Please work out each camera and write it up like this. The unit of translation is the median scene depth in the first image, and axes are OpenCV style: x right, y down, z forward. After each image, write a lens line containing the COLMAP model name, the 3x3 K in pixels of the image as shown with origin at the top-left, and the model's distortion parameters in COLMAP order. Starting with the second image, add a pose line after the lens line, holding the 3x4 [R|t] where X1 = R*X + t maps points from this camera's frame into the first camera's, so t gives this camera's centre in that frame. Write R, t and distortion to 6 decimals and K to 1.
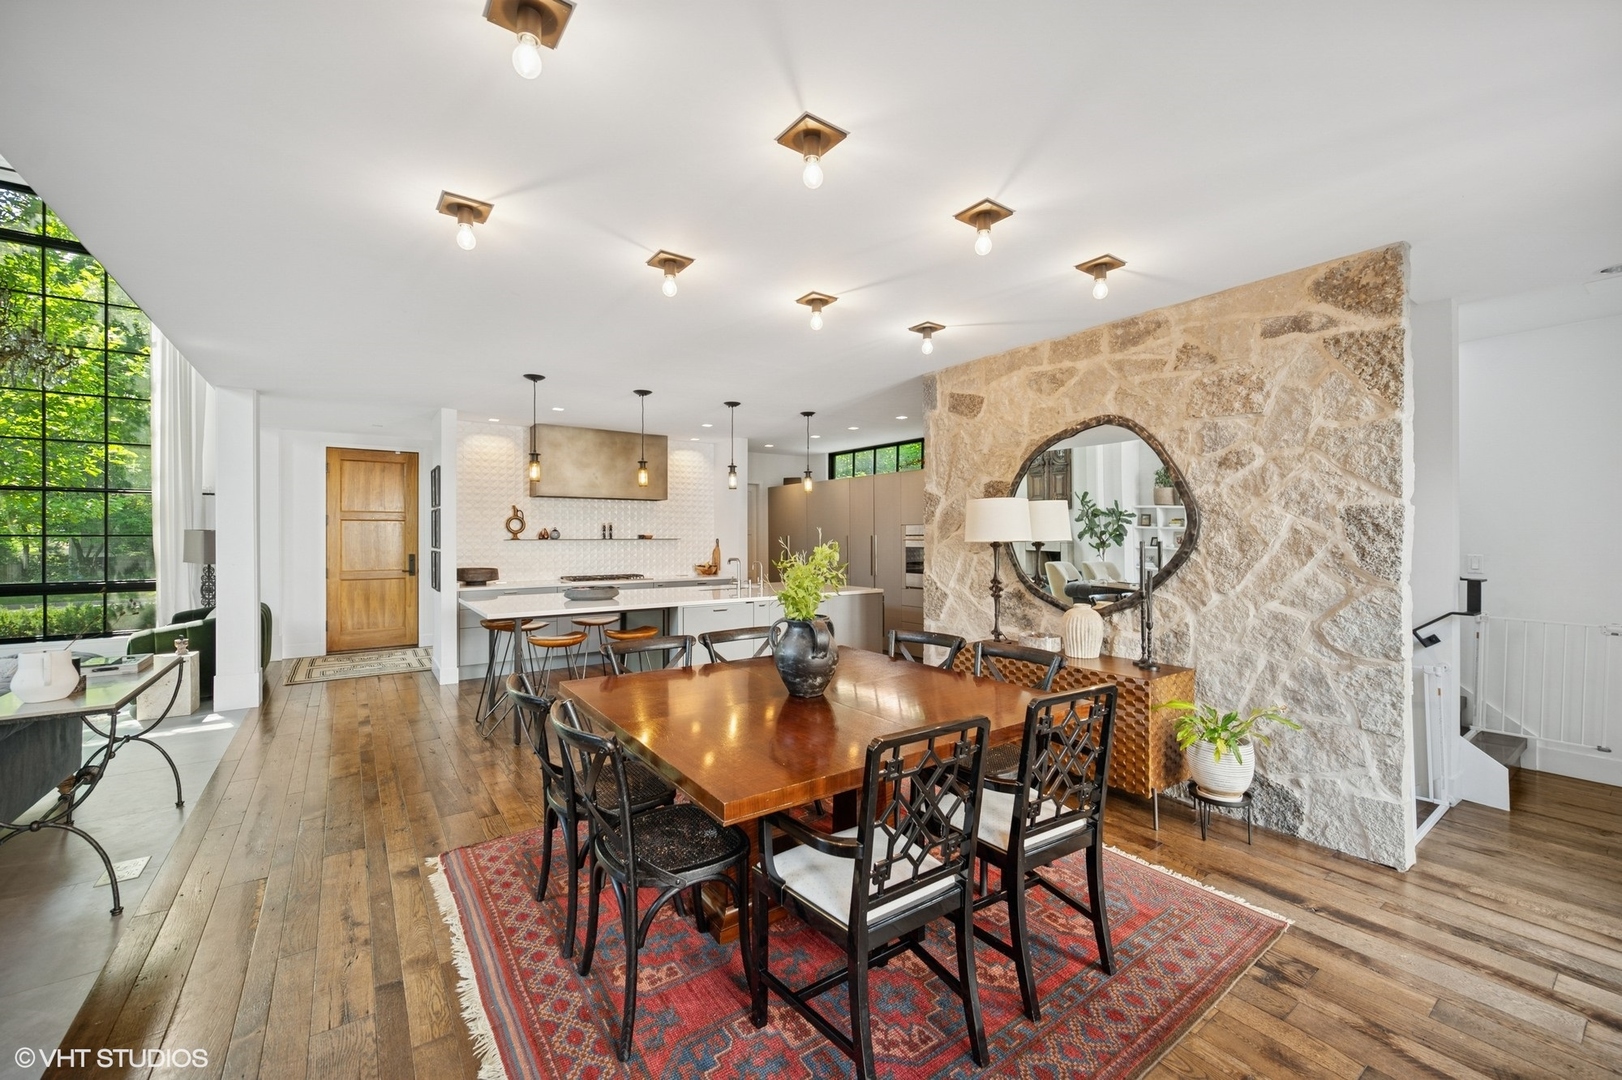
lens RADIAL K [[648.0, 0, 817.1], [0, 648.0, 533.1], [0, 0, 1]] dist [-0.000429, -0.000029]
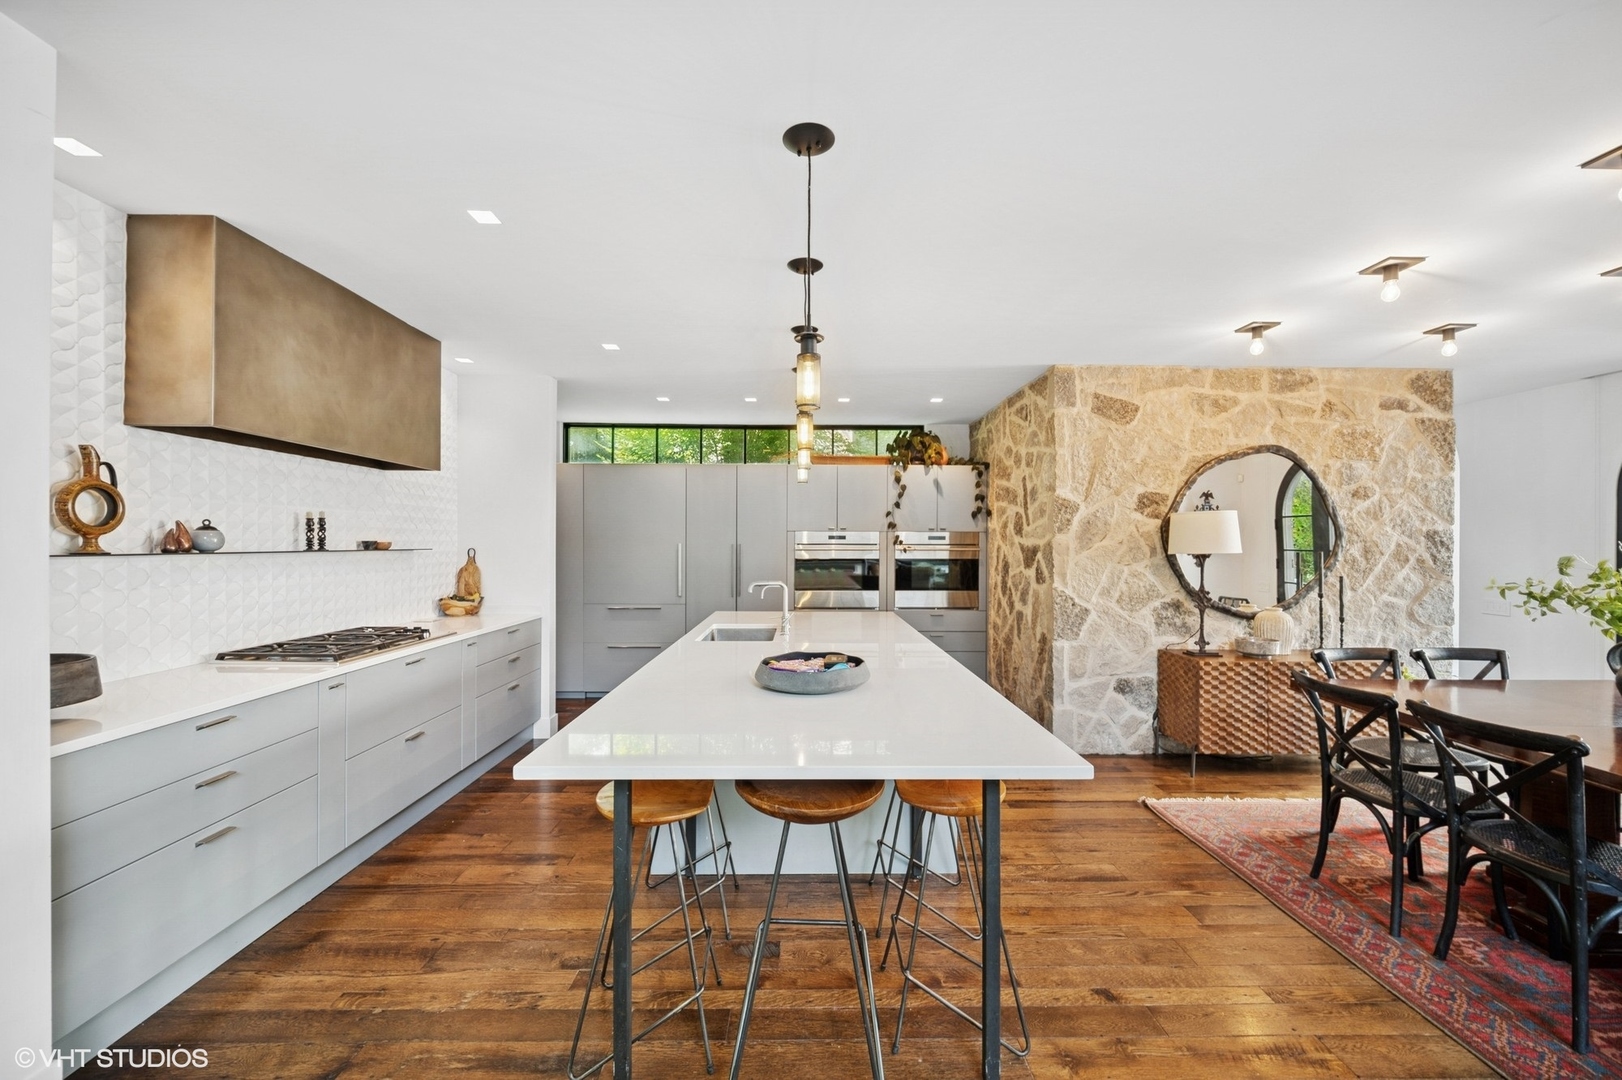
lens RADIAL K [[642.0, 0, 812.2], [0, 642.0, 540.1], [0, 0, 1]] dist [-0.001546, -0.000074]
pose [[0.574194, 0.008250, 0.818678, -0.845418], [-0.008990, 0.999952, -0.003772, 0.002024], [-0.818670, -0.005194, 0.574241, 0.871960]]
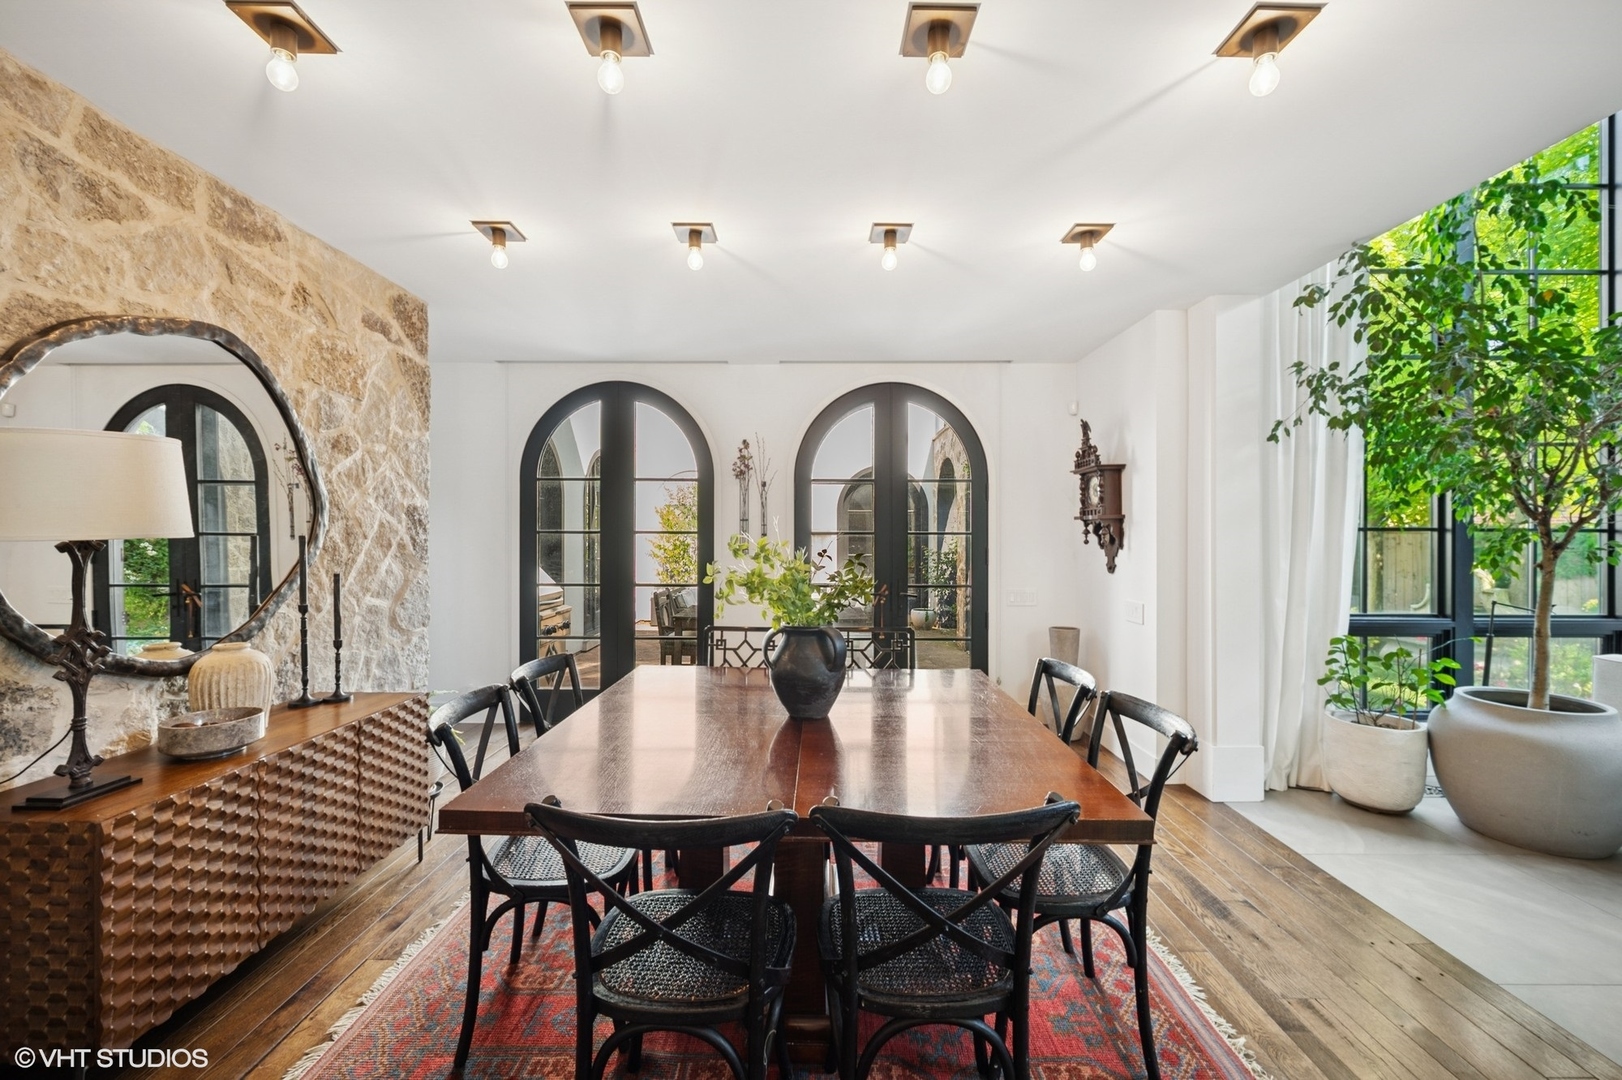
lens RADIAL K [[648.0, 0, 817.1], [0, 648.0, 533.1], [0, 0, 1]] dist [-0.000429, -0.000029]
pose [[-0.809823, 0.002826, 0.586667, -0.310540], [0.000306, 0.999990, -0.004395, 0.010777], [-0.586674, -0.003379, -0.809816, 0.997975]]
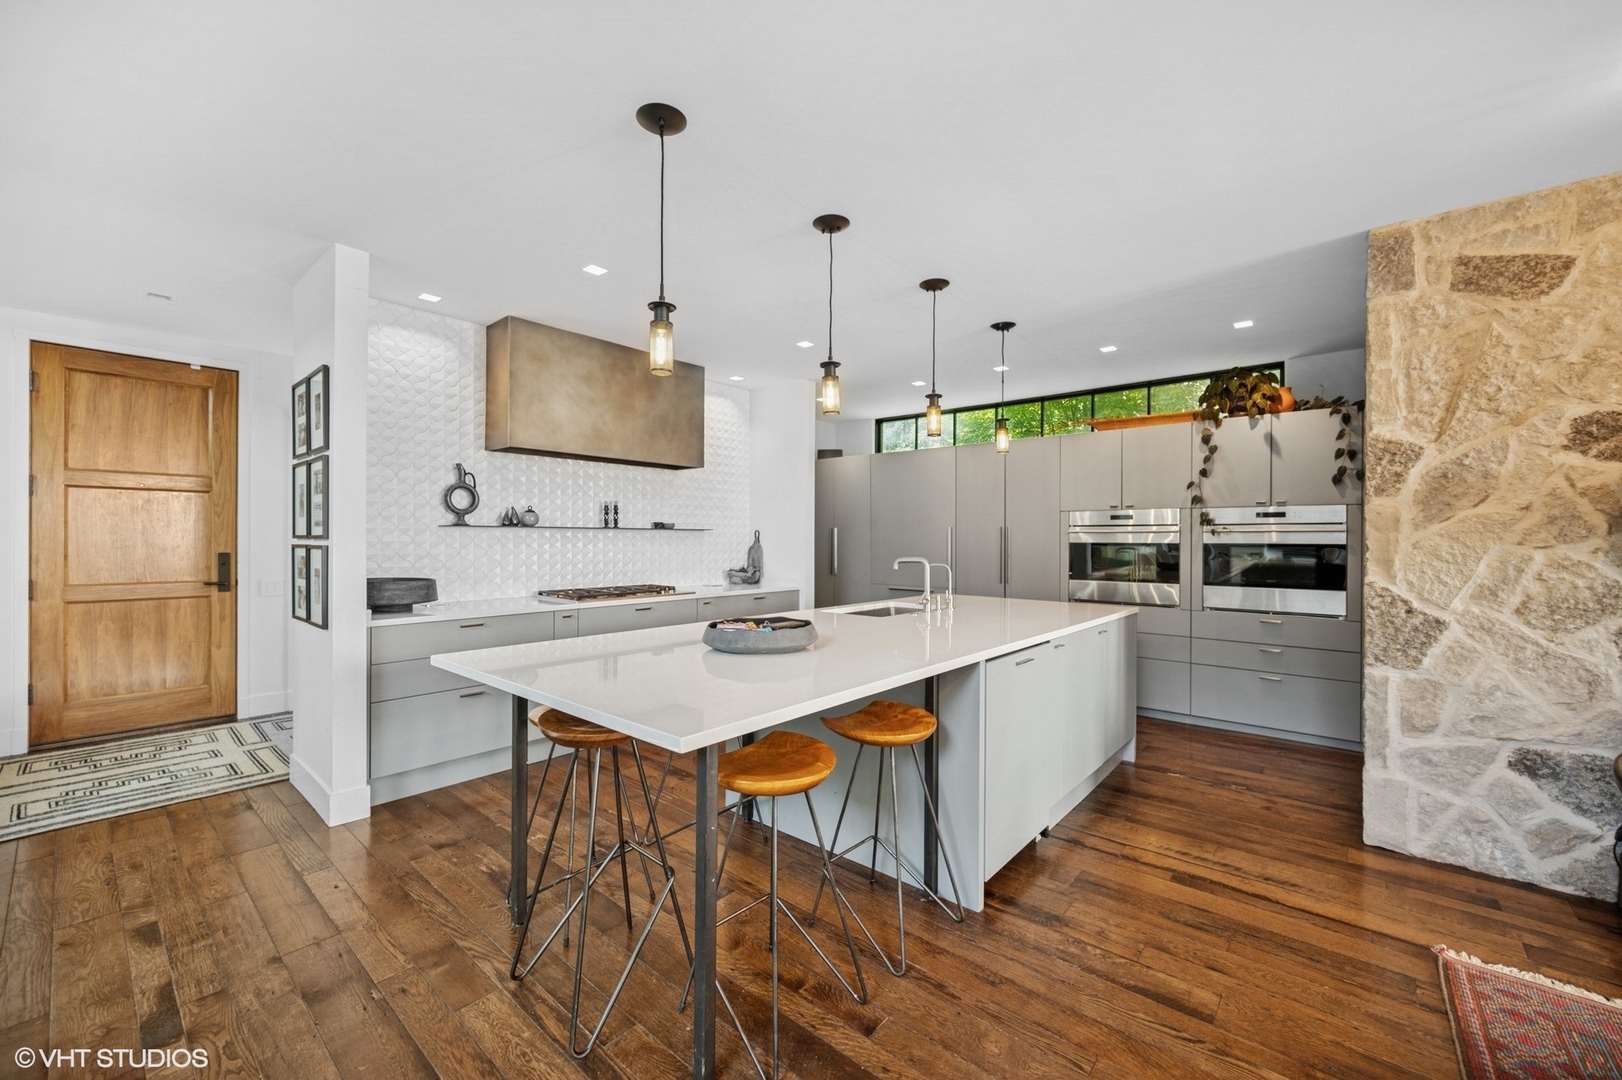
lens RADIAL K [[641.8, 0, 814.4], [0, 641.8, 537.9], [0, 0, 1]] dist [-0.000832, -0.000027]
pose [[0.972143, 0.006474, 0.234298, -0.491116], [-0.007415, 0.999968, 0.003137, 0.026922], [-0.234270, -0.004787, 0.972160, 0.649938]]
